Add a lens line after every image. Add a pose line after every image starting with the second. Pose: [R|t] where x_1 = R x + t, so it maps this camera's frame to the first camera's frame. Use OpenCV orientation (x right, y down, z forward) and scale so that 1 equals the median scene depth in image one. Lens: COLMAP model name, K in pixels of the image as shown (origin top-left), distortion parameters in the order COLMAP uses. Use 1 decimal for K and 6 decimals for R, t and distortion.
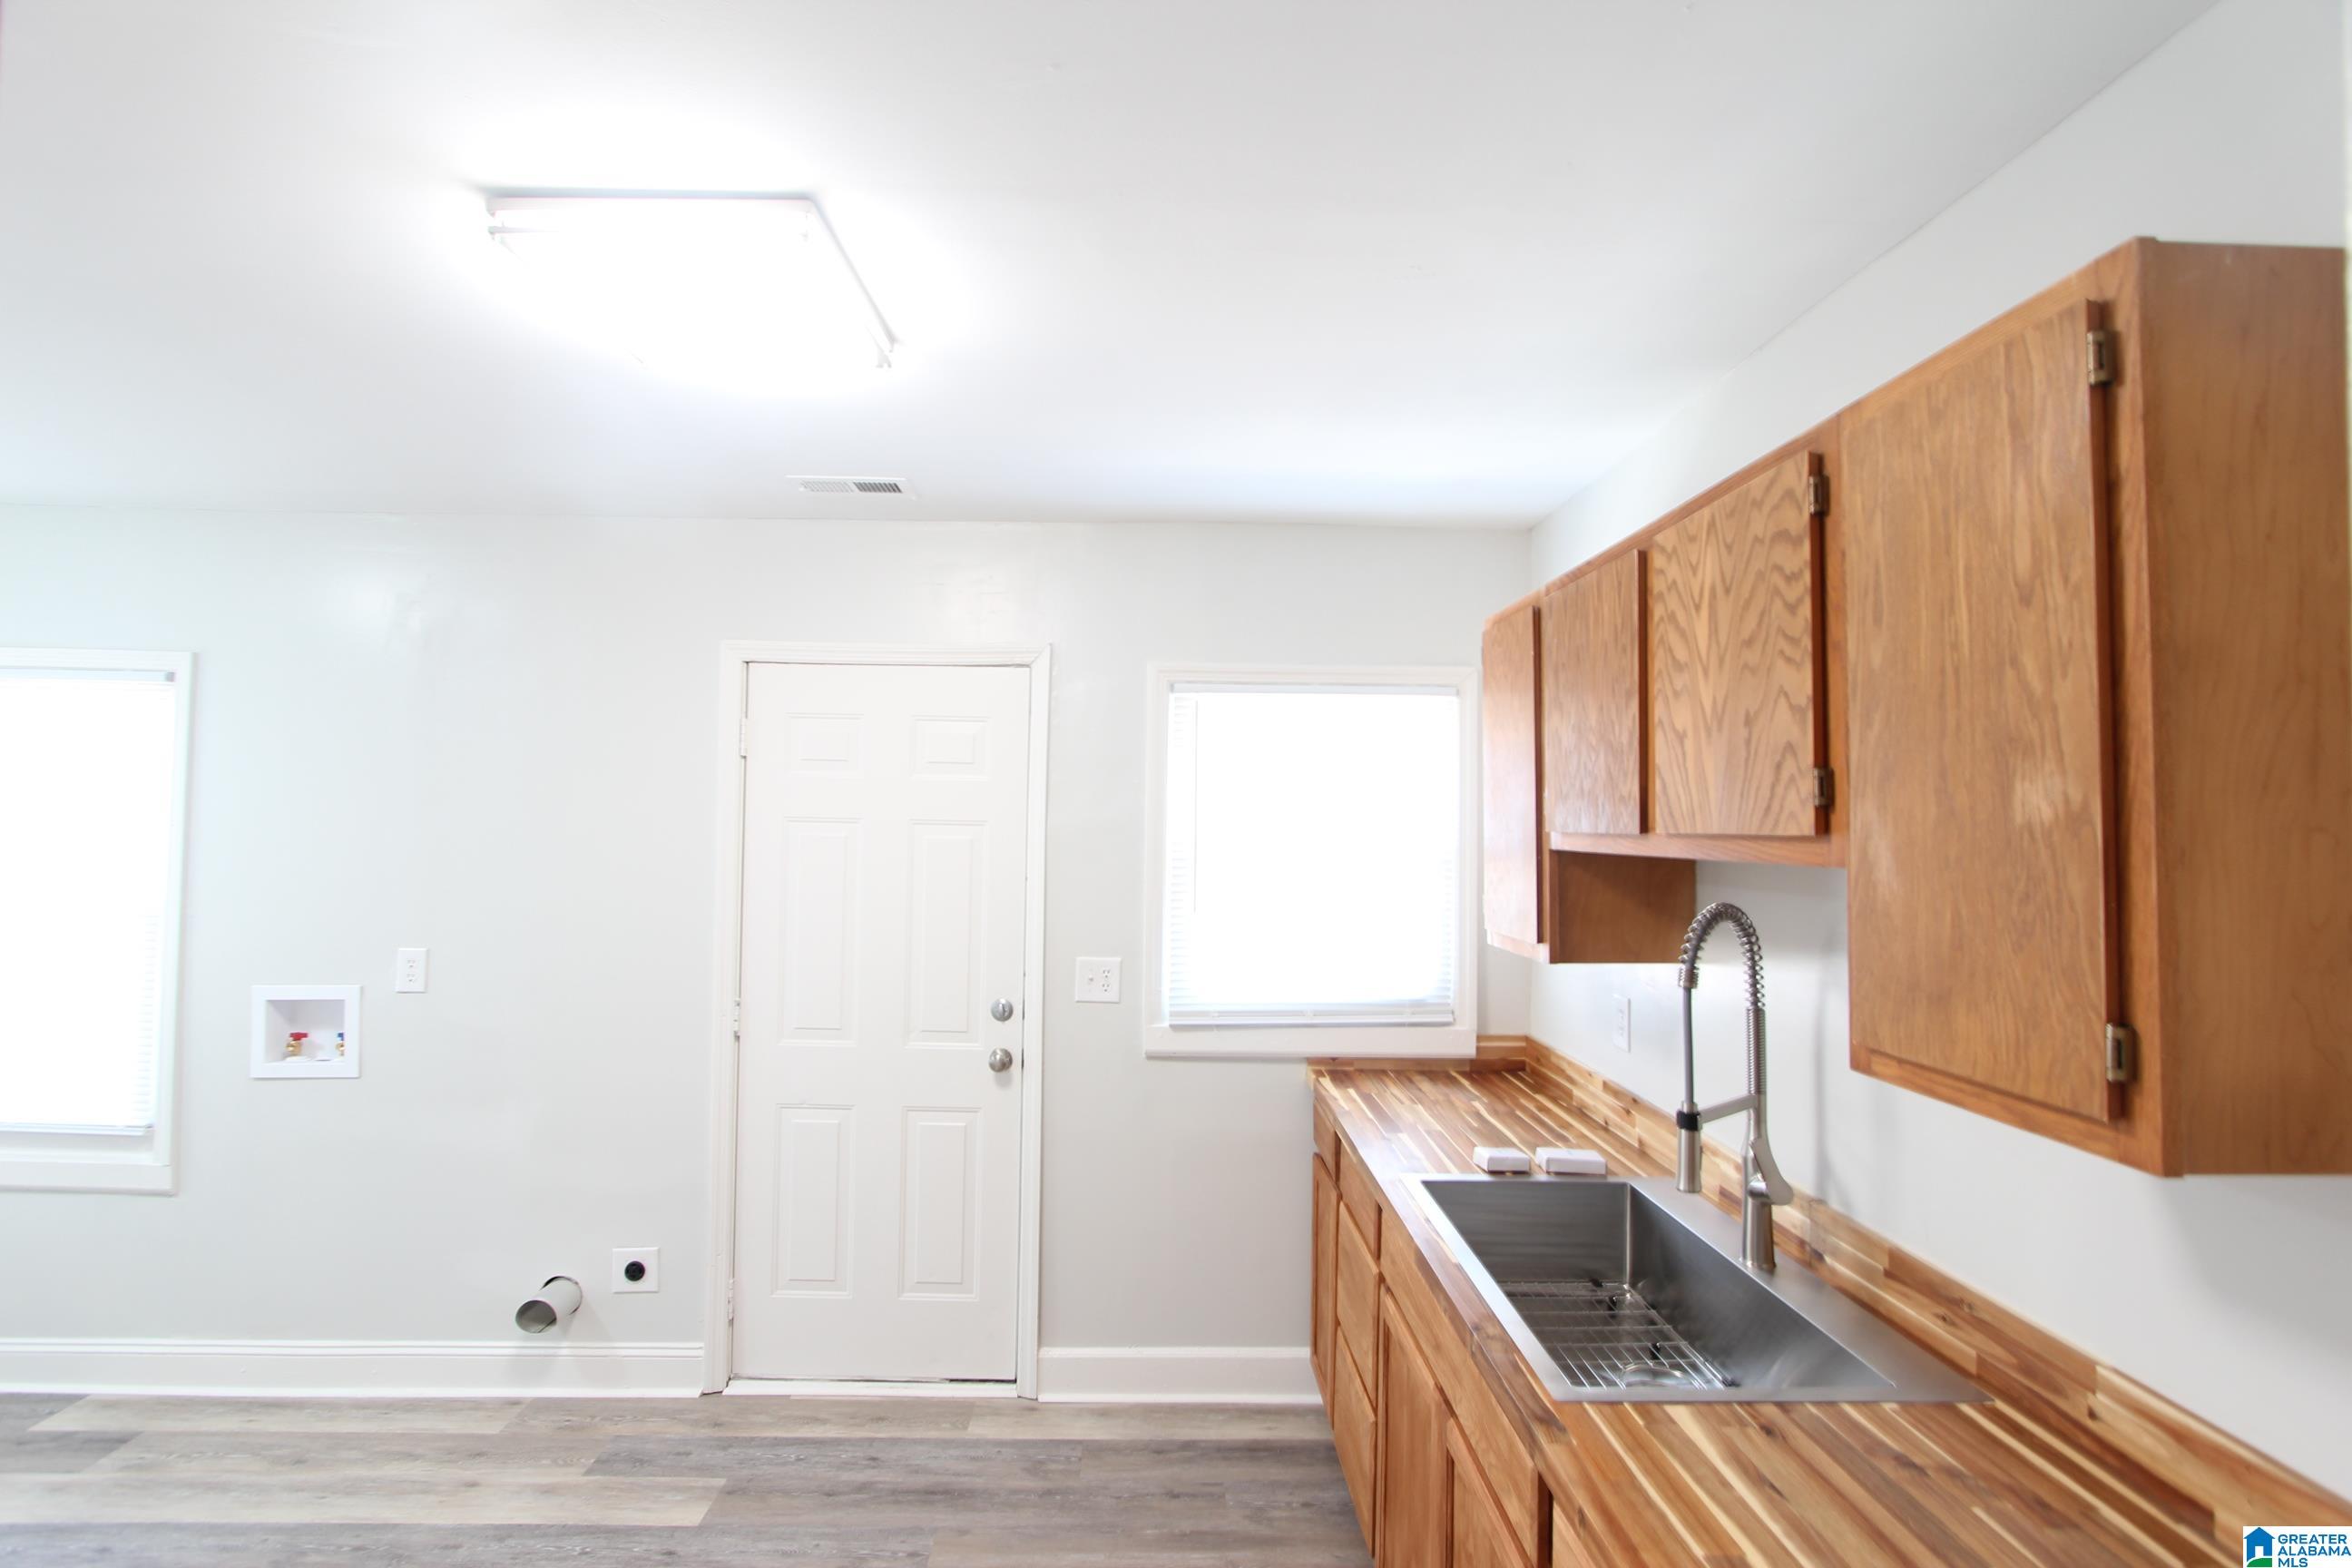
lens RADIAL K [[1073.0, 0, 1183.6], [0, 1073.0, 777.6], [0, 0, 1]] dist [-0.009339, 0.000756]
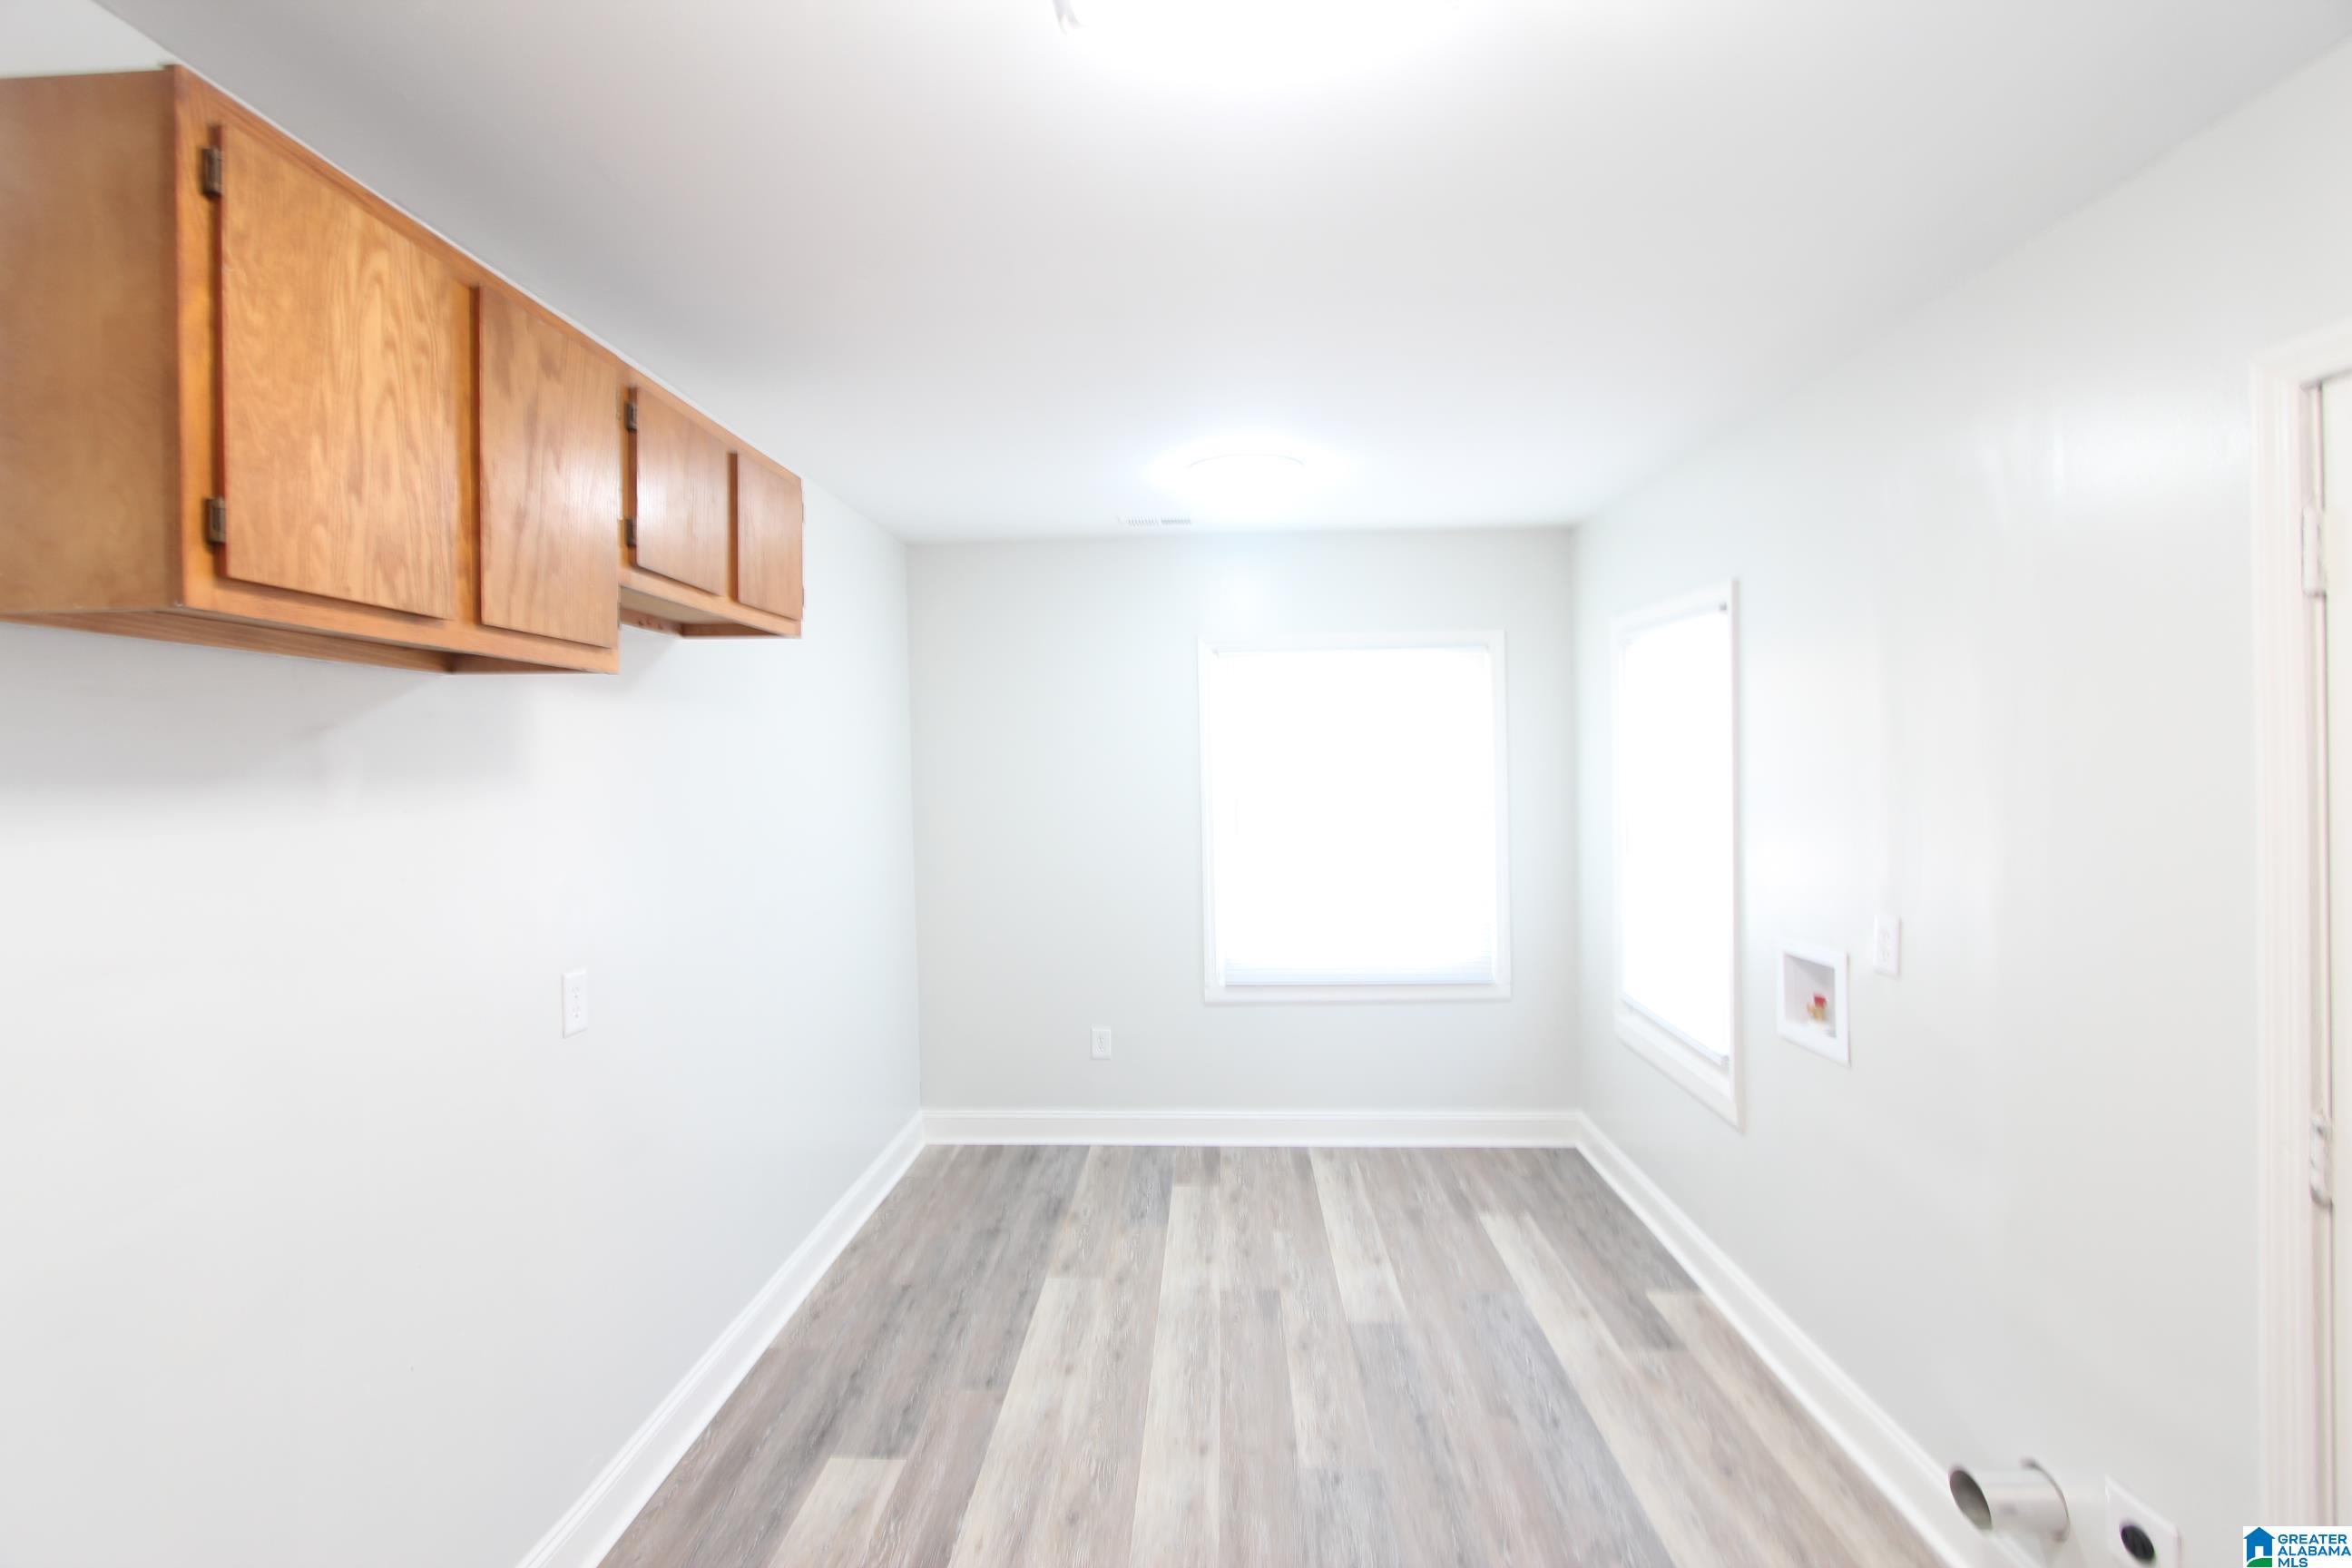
lens RADIAL K [[1073.0, 0, 1171.6], [0, 1073.0, 782.7], [0, 0, 1]] dist [-0.009339, 0.000756]
pose [[-0.071871, 0.011472, -0.997348, 0.081689], [0.040560, 0.999140, 0.008569, 0.041021], [0.996589, -0.039836, -0.072274, 0.610224]]
